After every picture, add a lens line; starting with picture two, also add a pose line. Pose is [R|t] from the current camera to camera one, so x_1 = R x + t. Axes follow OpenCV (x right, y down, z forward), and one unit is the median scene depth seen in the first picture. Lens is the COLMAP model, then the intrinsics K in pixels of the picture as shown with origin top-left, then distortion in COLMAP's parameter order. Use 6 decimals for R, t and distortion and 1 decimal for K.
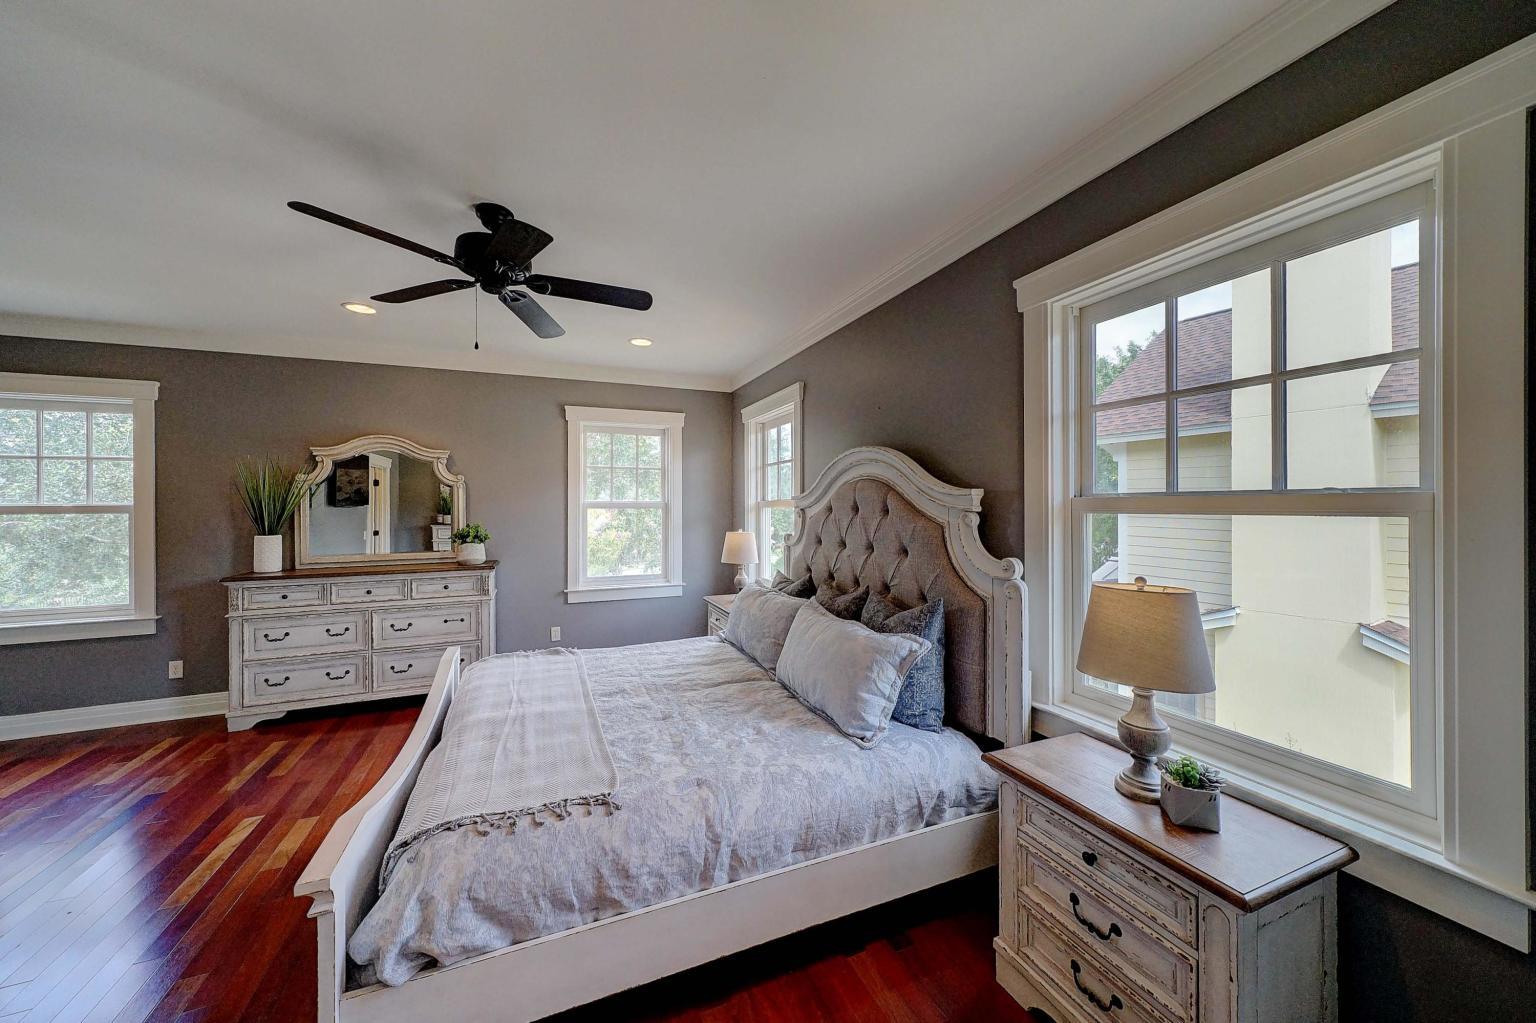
lens RADIAL K [[526.0, 0, 762.6], [0, 526.0, 508.3], [0, 0, 1]] dist [0.002005, -0.000572]
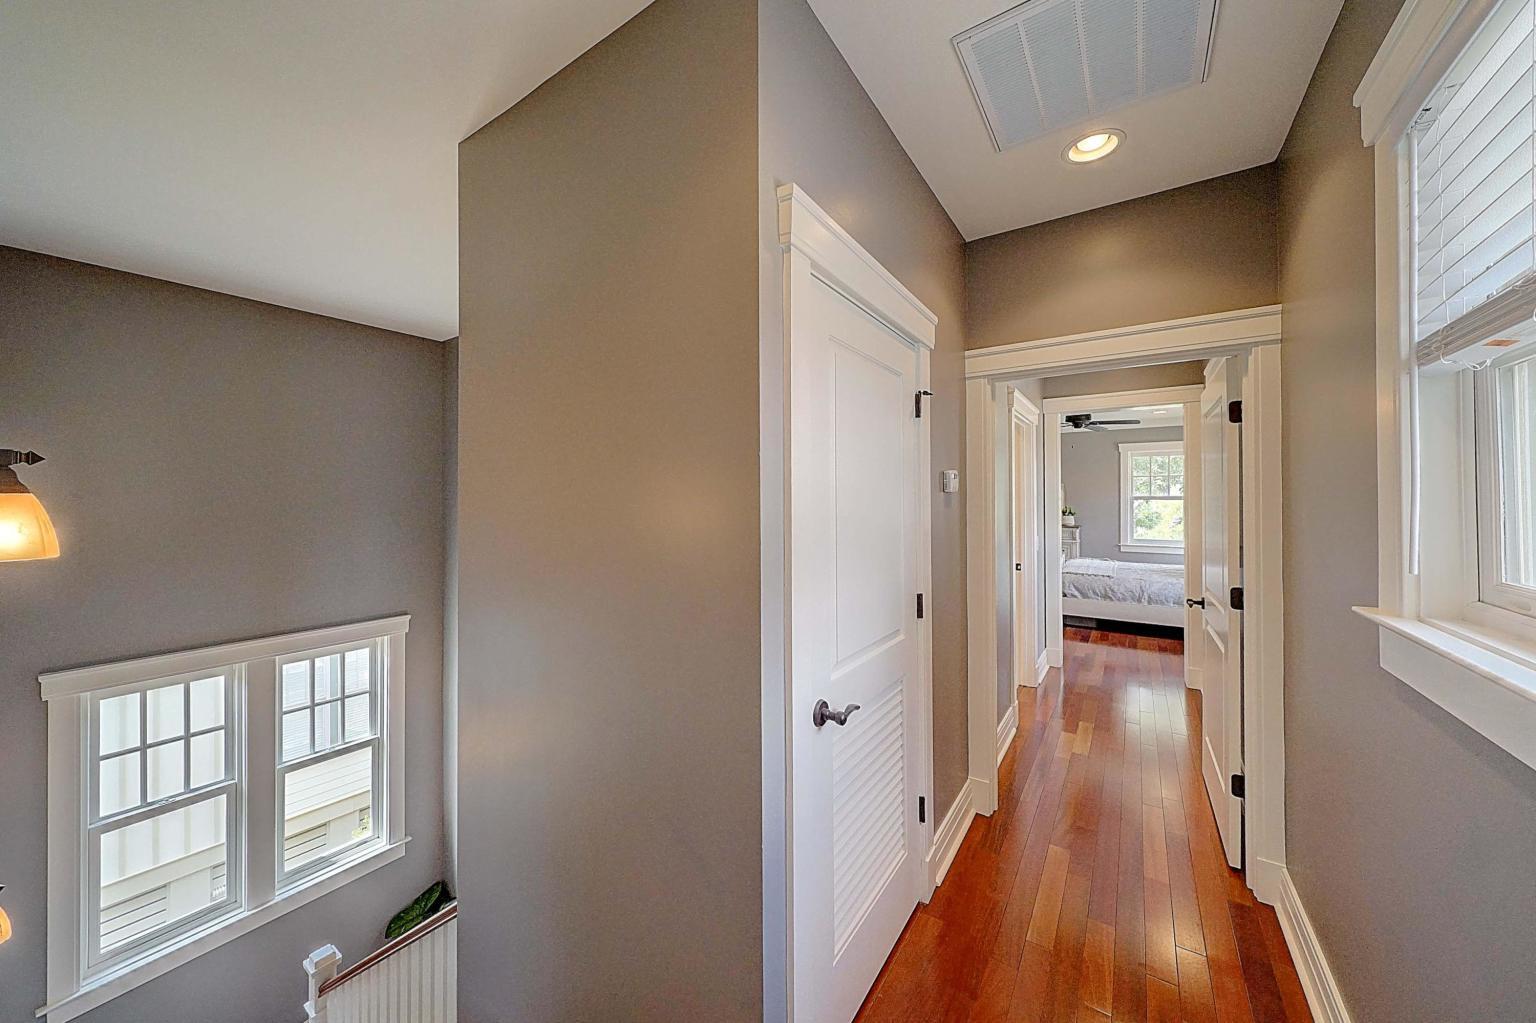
lens RADIAL K [[526.0, 0, 768.6], [0, 526.0, 500.9], [0, 0, 1]] dist [0.002005, -0.000572]
pose [[0.537189, 0.000787, -0.843462, 1.576017], [-0.001221, 0.999999, 0.000156, 0.017882], [0.843461, 0.000946, 0.537190, -3.094411]]
